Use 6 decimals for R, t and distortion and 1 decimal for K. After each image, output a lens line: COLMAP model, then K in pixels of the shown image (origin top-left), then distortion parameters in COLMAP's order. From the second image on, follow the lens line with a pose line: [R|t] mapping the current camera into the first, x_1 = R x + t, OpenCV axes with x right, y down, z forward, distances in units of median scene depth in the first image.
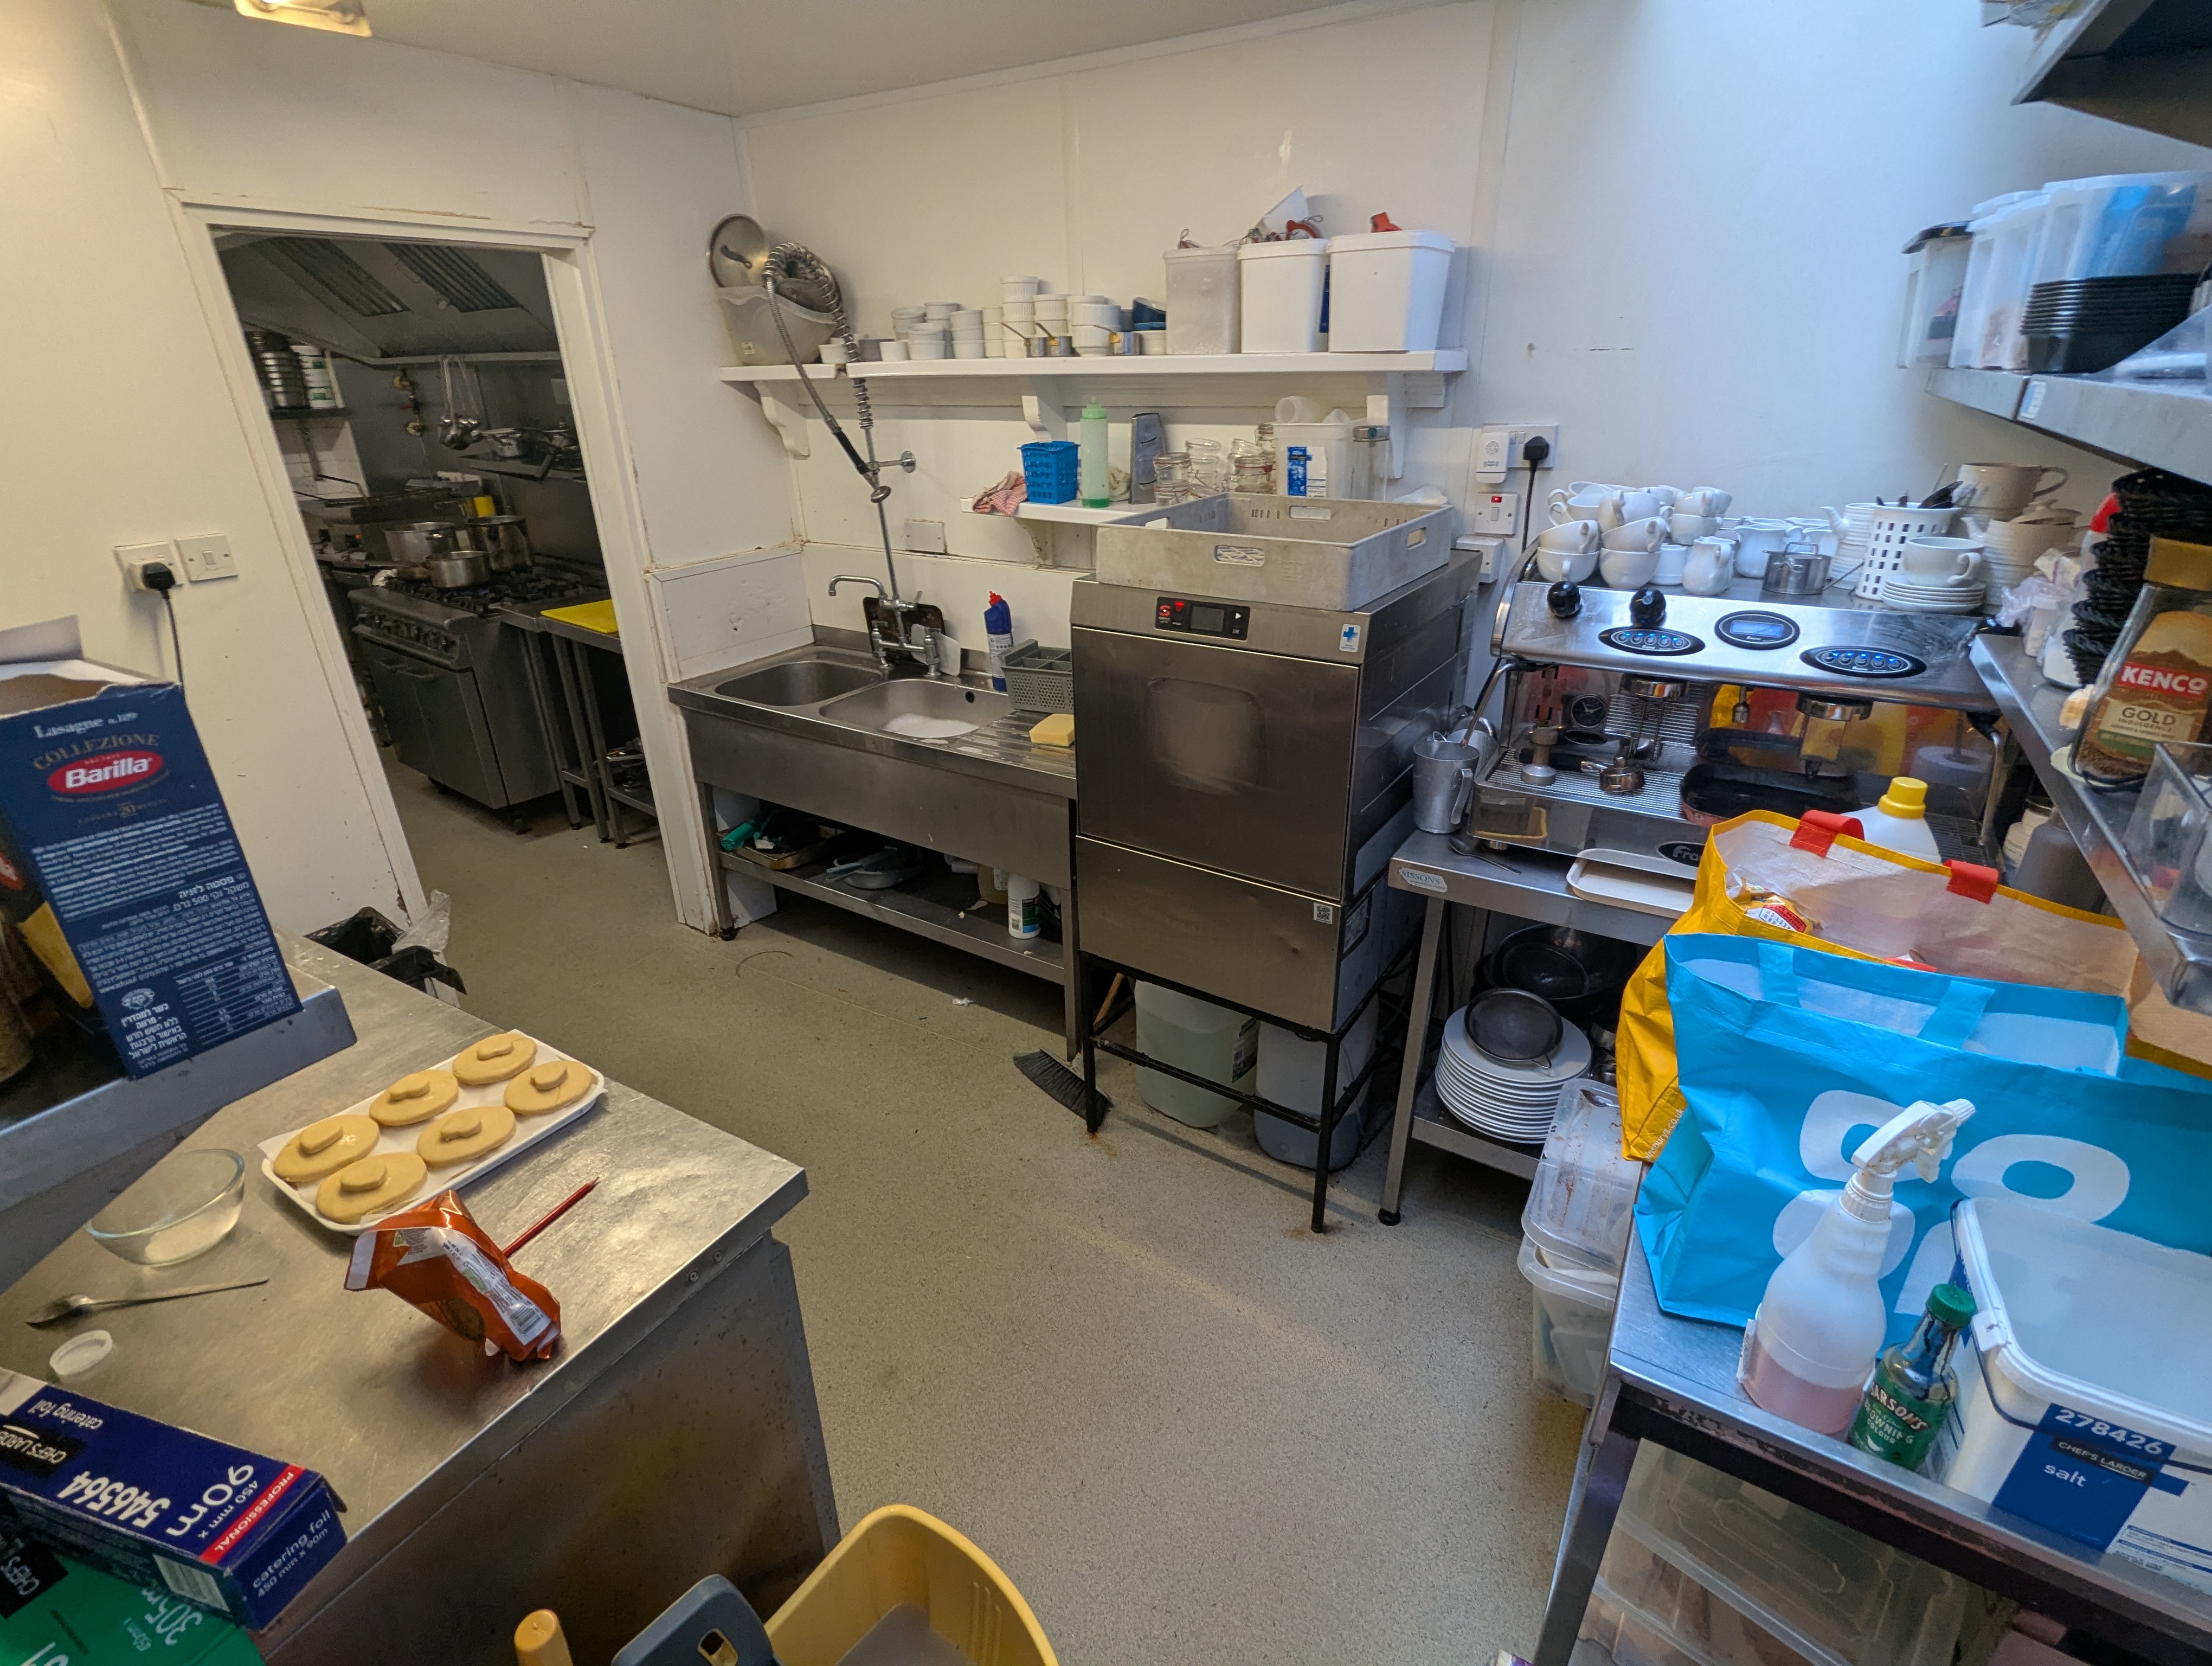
lens RADIAL K [[1039.9, 0, 1111.1], [0, 1039.9, 836.1], [0, 0, 1]] dist [-0.005270, -0.000479]
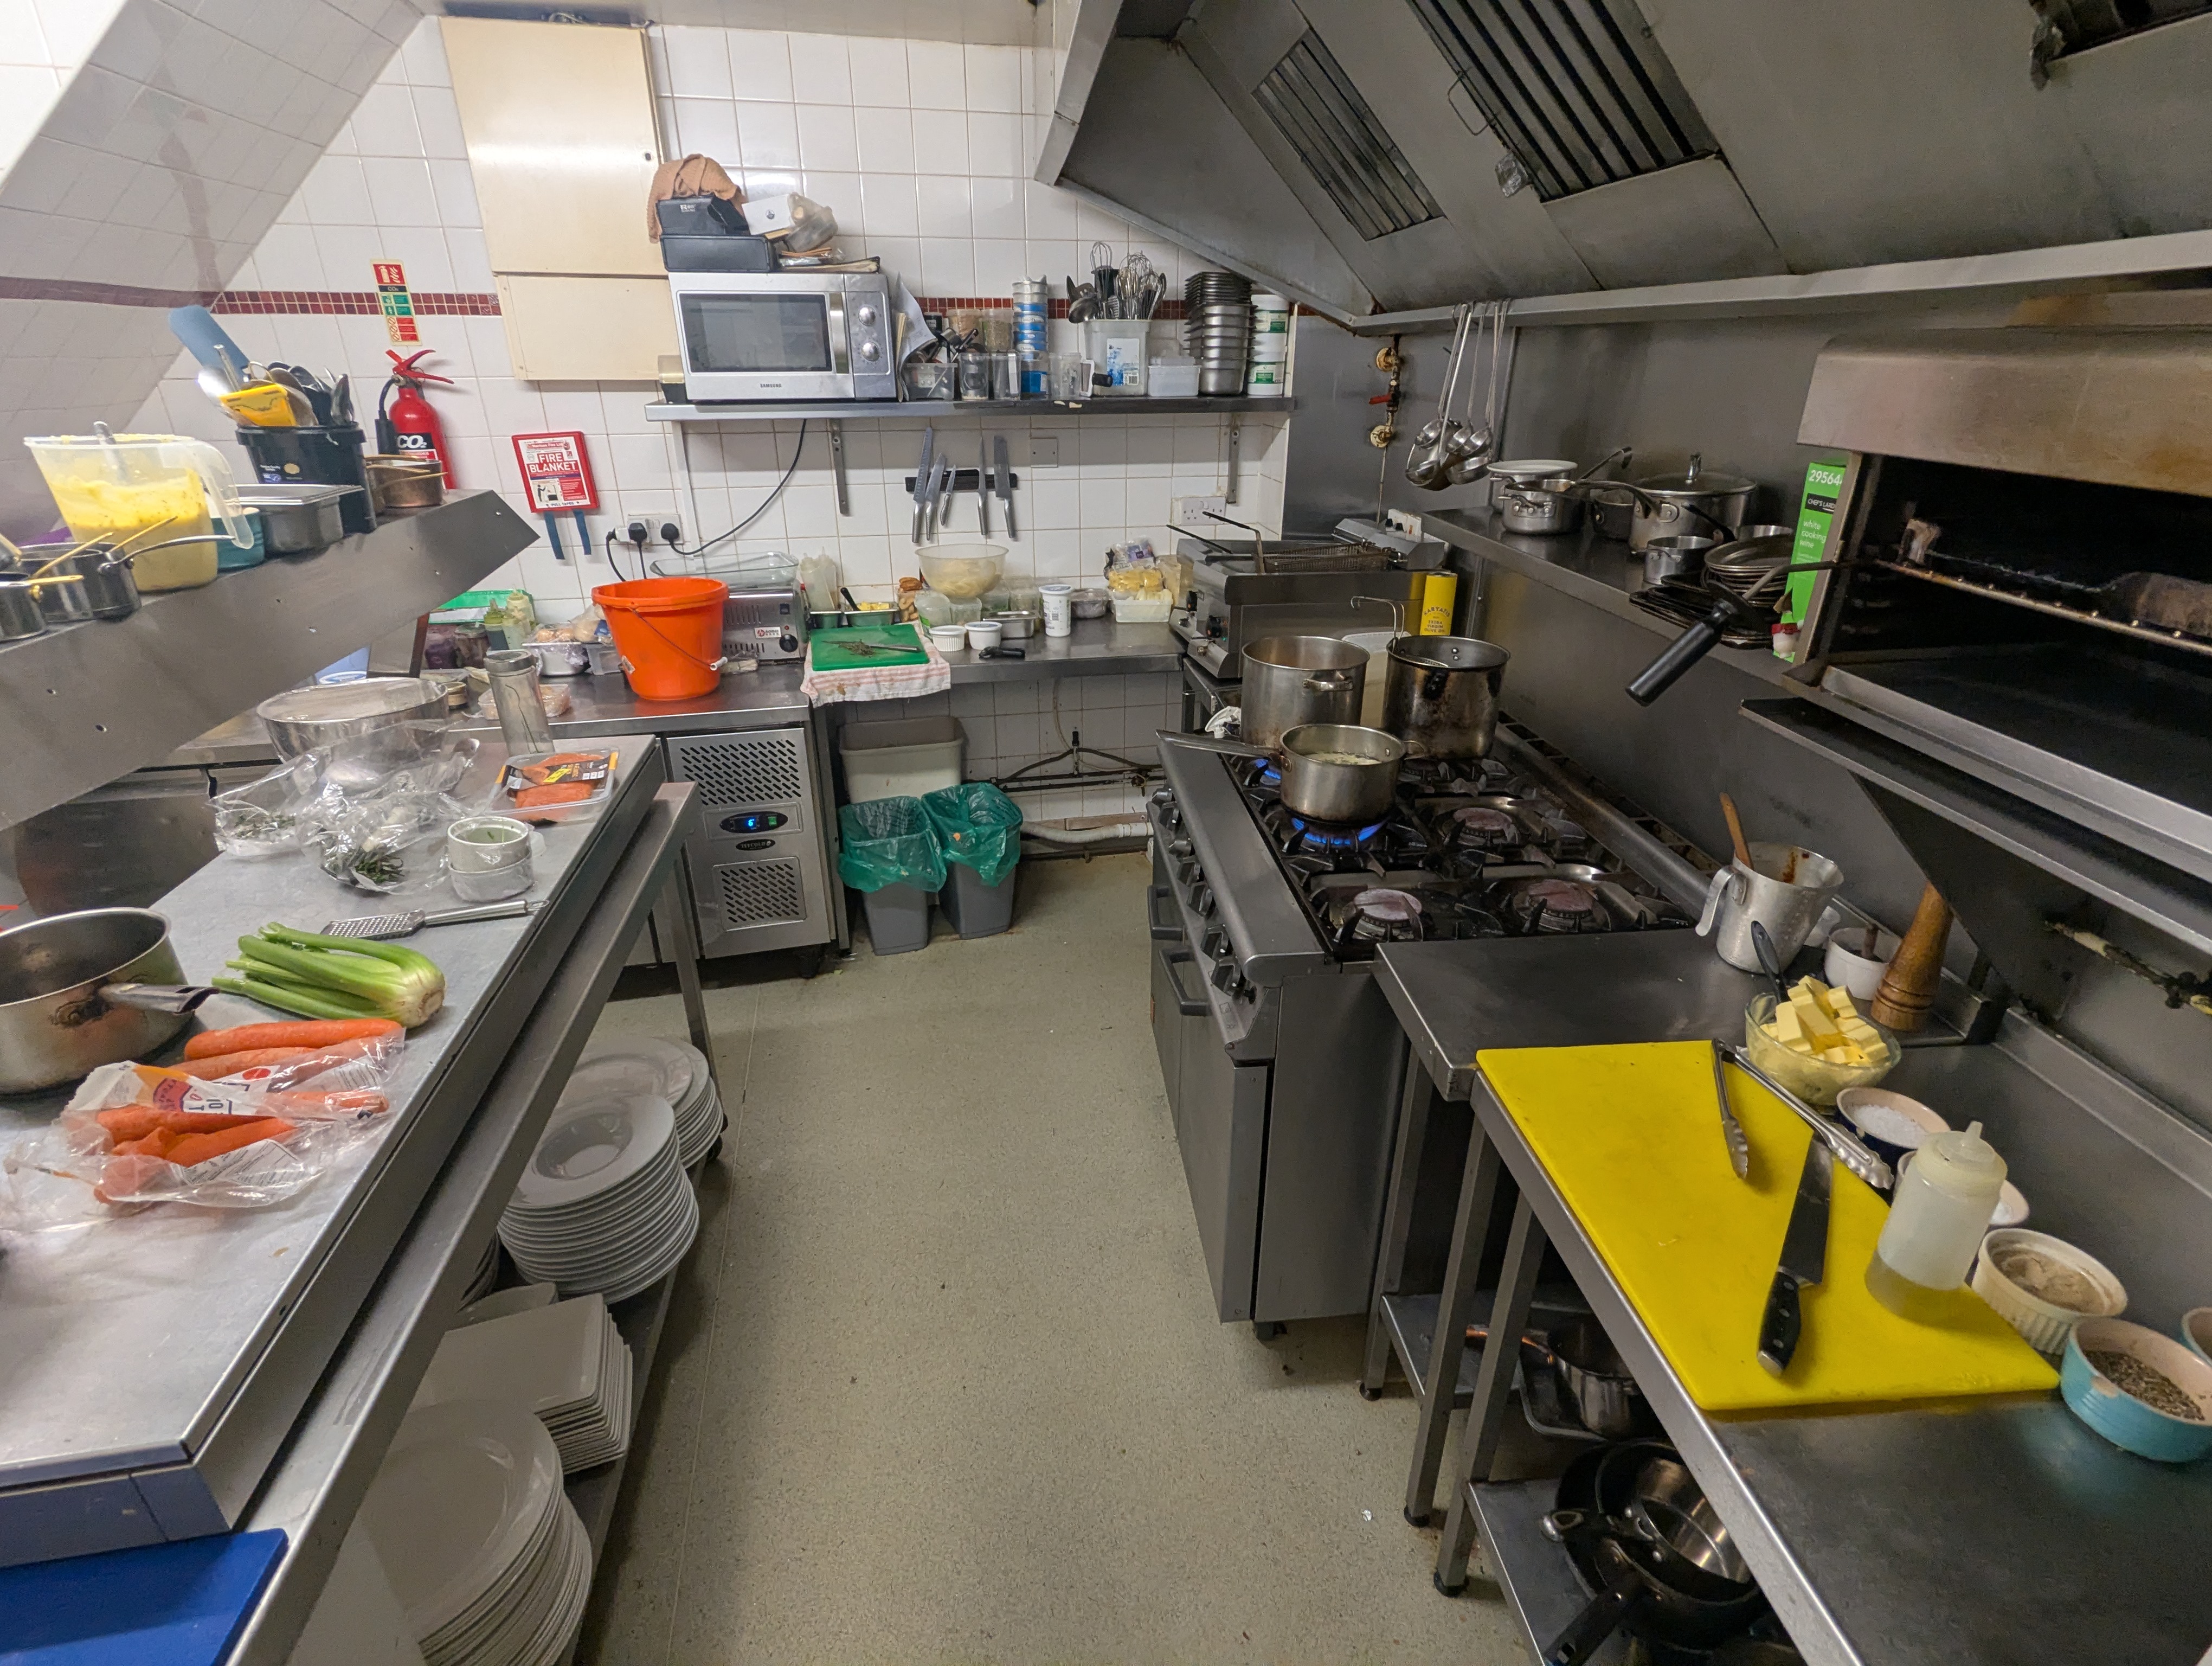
lens RADIAL K [[1039.9, 0, 1108.1], [0, 1039.9, 834.9], [0, 0, 1]] dist [-0.005270, -0.000479]
pose [[0.677727, 0.319092, -0.662470, -0.332000], [-0.310662, 0.940834, 0.135355, -0.224959], [0.666465, 0.114071, 0.736758, 0.517007]]
